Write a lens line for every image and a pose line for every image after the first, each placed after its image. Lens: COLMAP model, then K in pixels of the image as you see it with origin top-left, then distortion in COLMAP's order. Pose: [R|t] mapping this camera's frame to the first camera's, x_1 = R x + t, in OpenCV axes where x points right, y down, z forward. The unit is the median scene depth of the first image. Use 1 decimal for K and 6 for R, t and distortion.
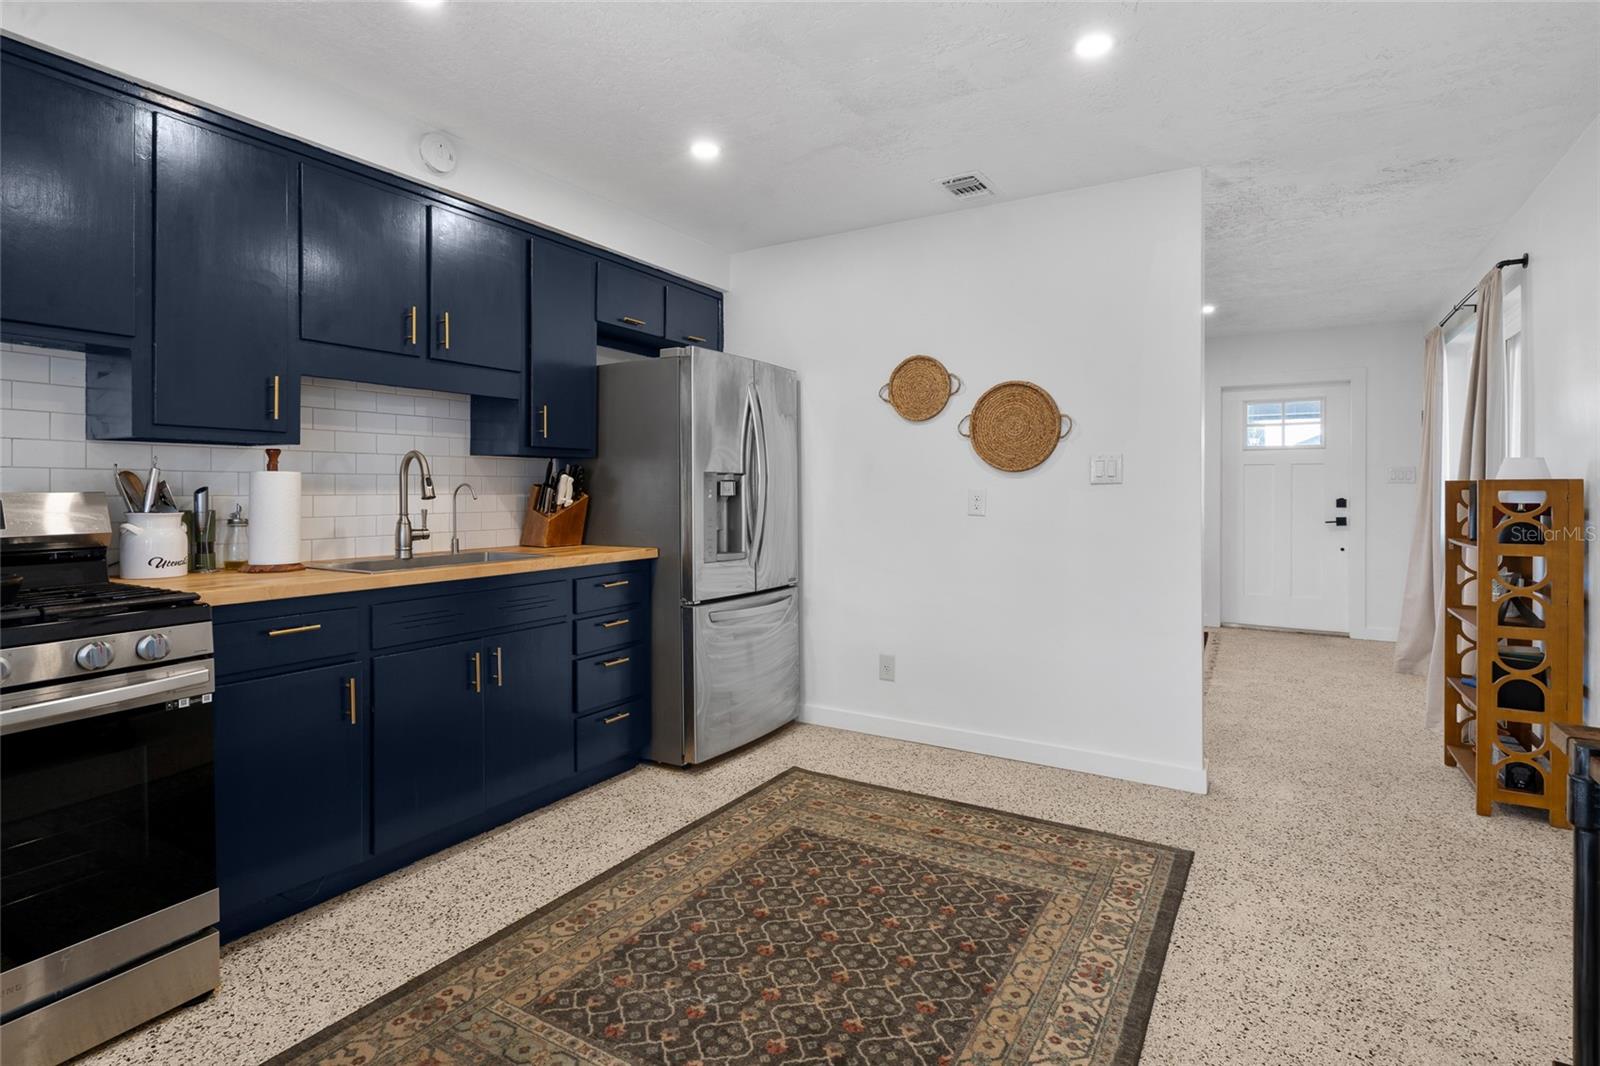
lens RADIAL K [[788.6, 0, 795.1], [0, 788.6, 488.2], [0, 0, 1]] dist [0.001139, 0.000403]
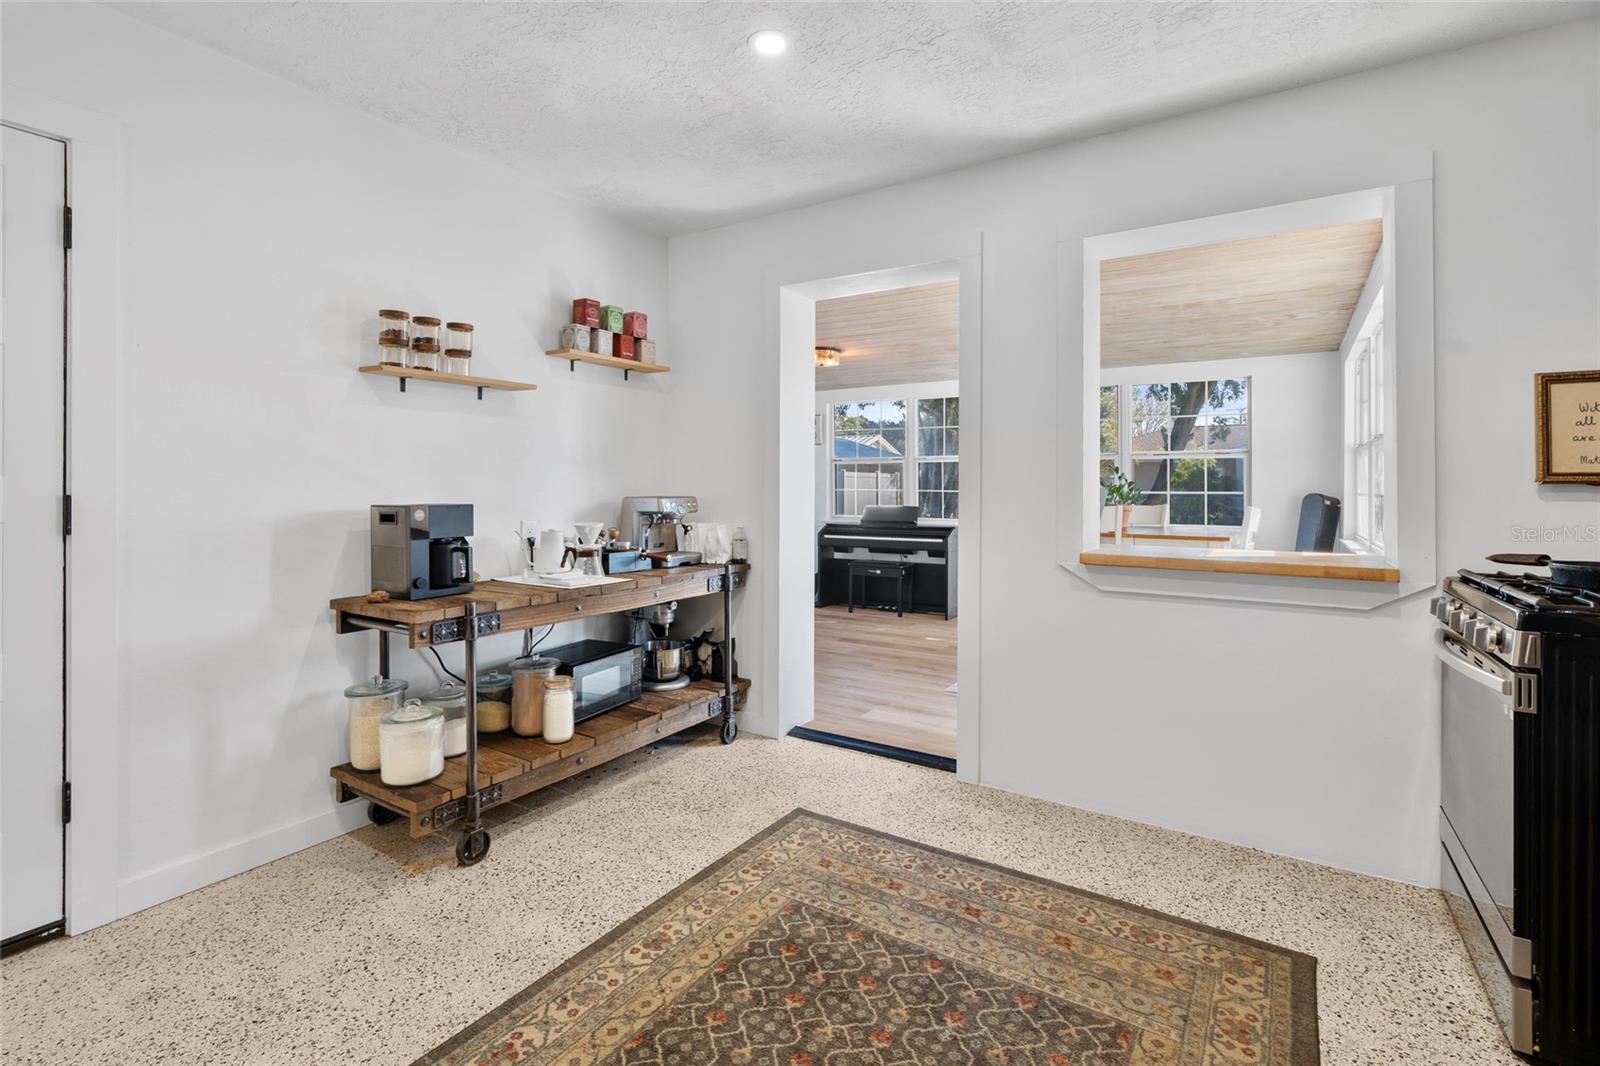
lens RADIAL K [[741.7, 0, 798.0], [0, 741.7, 483.8], [0, 0, 1]] dist [-0.000374, 0.000178]
pose [[-0.999641, -0.000345, 0.026808, 0.034910], [-0.000399, 0.999998, -0.002010, 0.005226], [-0.026808, -0.002020, -0.999639, 1.572125]]
